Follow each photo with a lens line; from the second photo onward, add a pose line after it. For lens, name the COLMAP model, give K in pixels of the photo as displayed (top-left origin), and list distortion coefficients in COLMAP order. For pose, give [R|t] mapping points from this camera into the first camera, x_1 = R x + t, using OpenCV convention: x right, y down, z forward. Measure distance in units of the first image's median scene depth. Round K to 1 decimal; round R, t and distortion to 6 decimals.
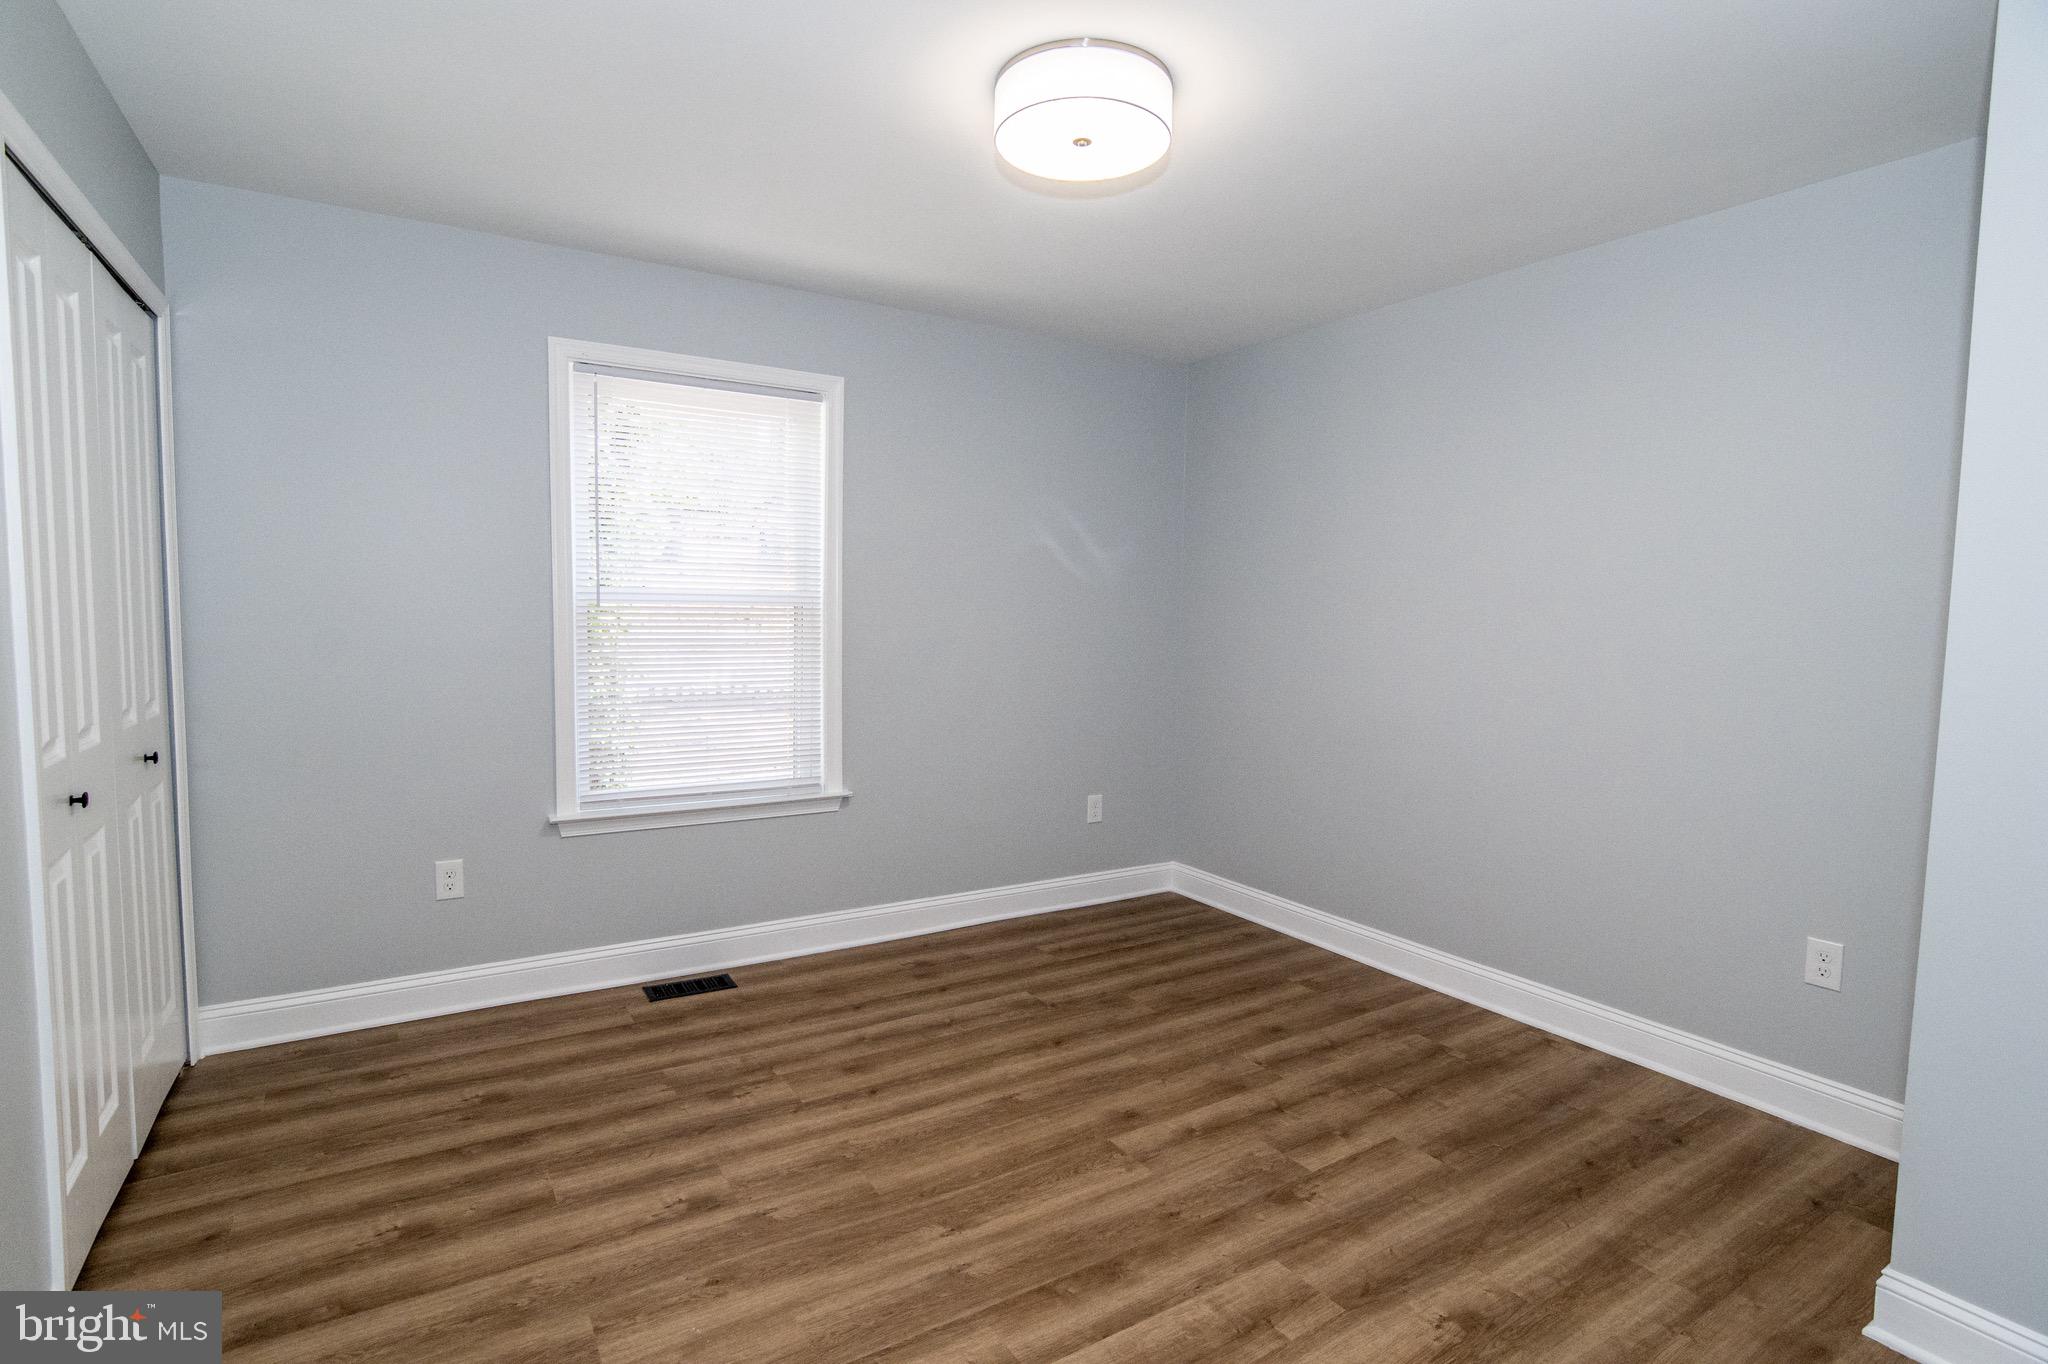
lens RADIAL K [[993.0, 0, 1013.9], [0, 993.0, 681.6], [0, 0, 1]] dist [-0.017333, 0.000662]
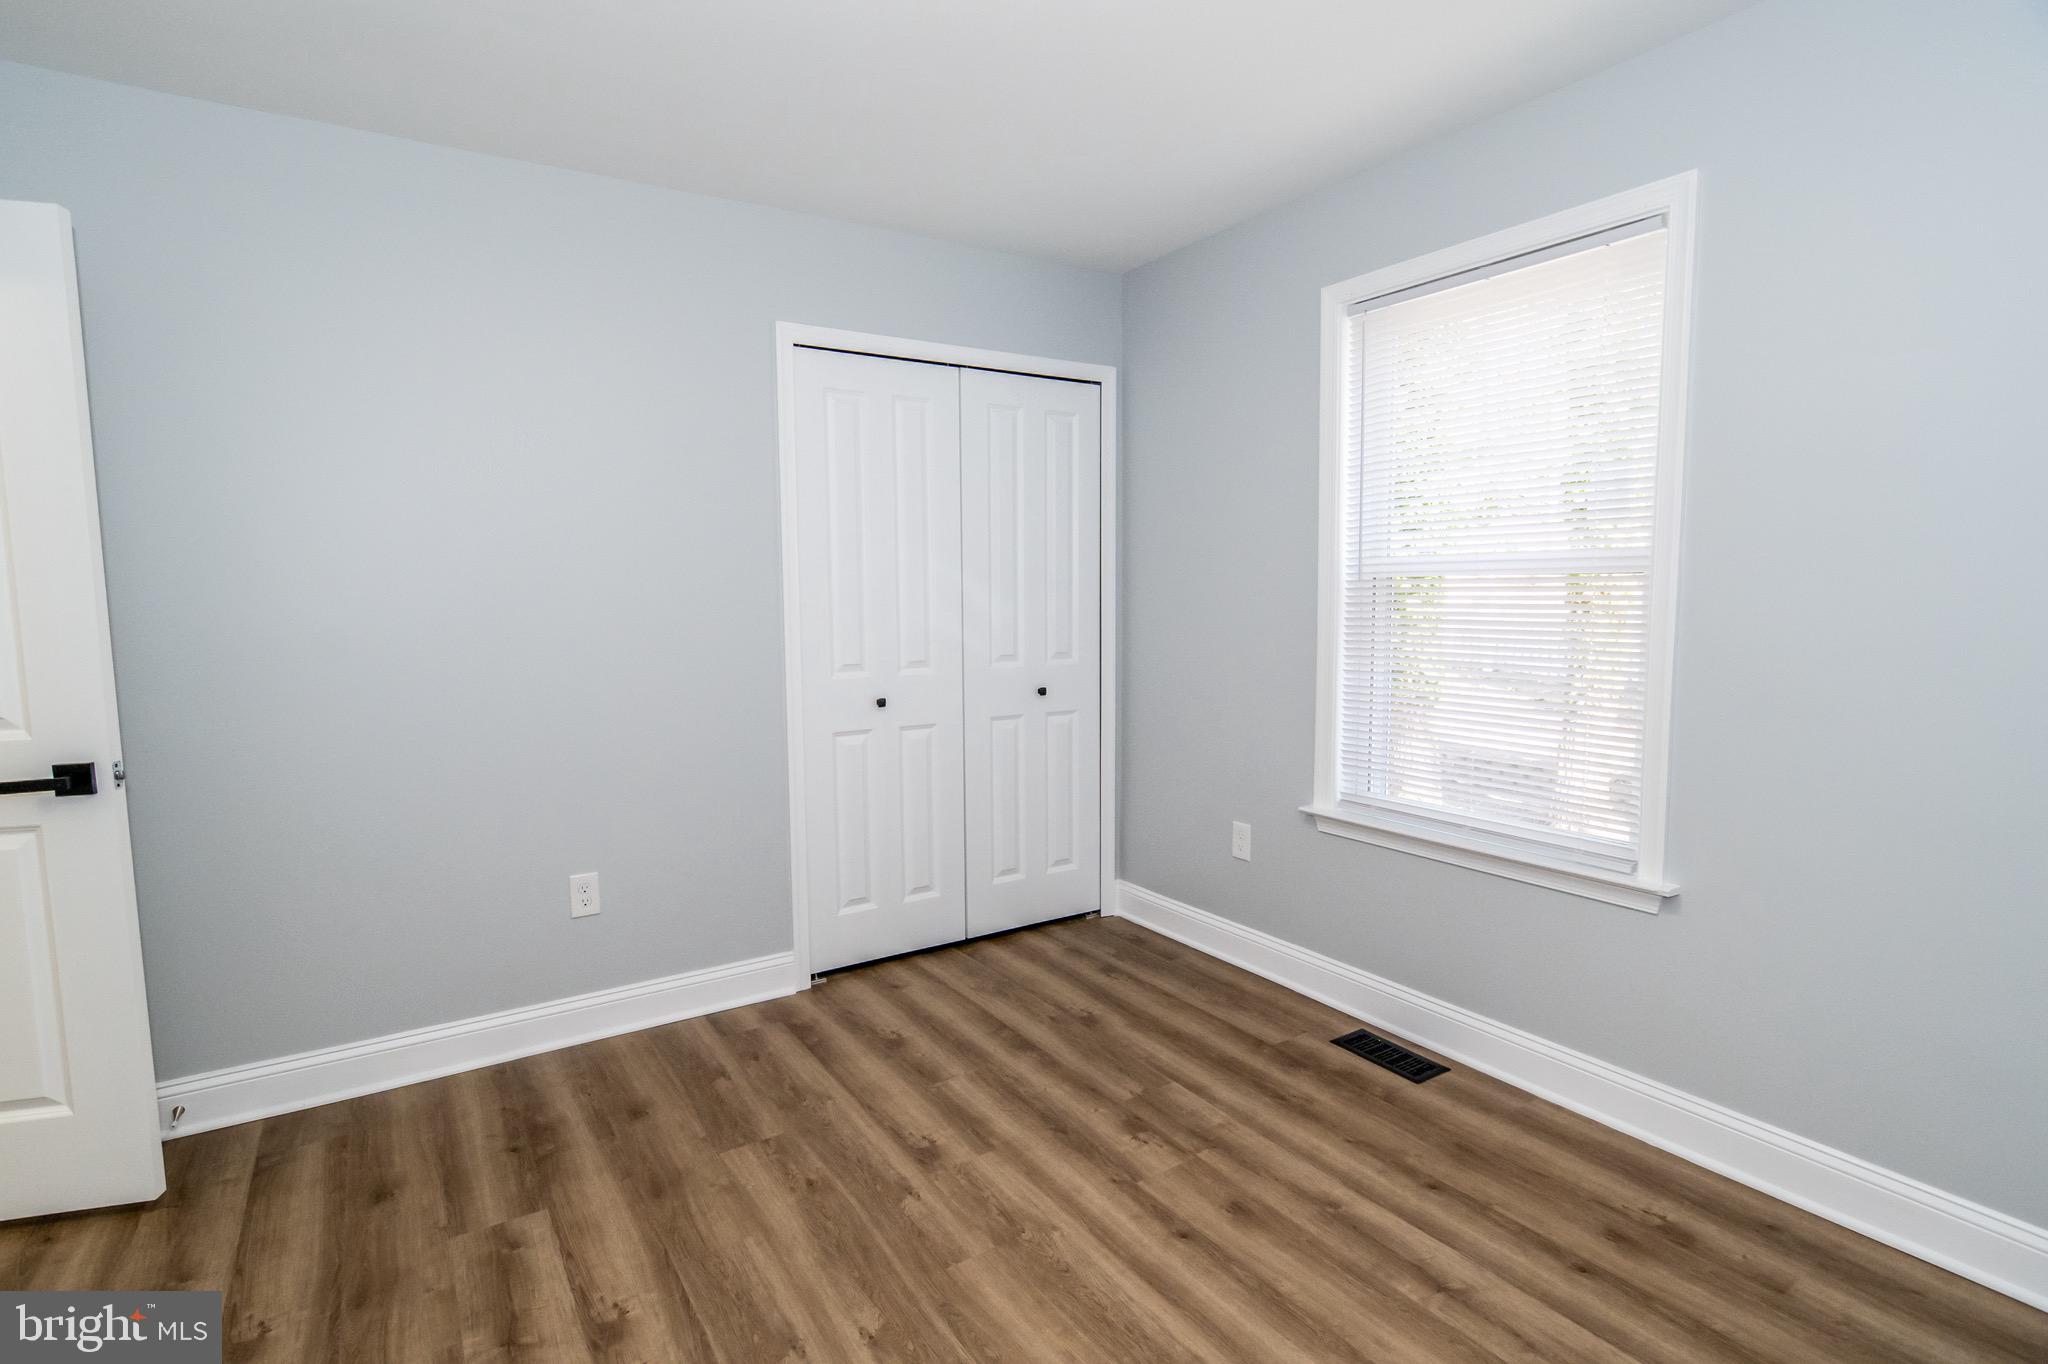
lens RADIAL K [[993.0, 0, 1013.5], [0, 993.0, 692.7], [0, 0, 1]] dist [-0.017333, 0.000662]
pose [[0.014841, 0.089417, -0.995884, 0.518080], [-0.055816, 0.994514, 0.088462, -0.044292], [0.998331, 0.054274, 0.019751, 0.779868]]
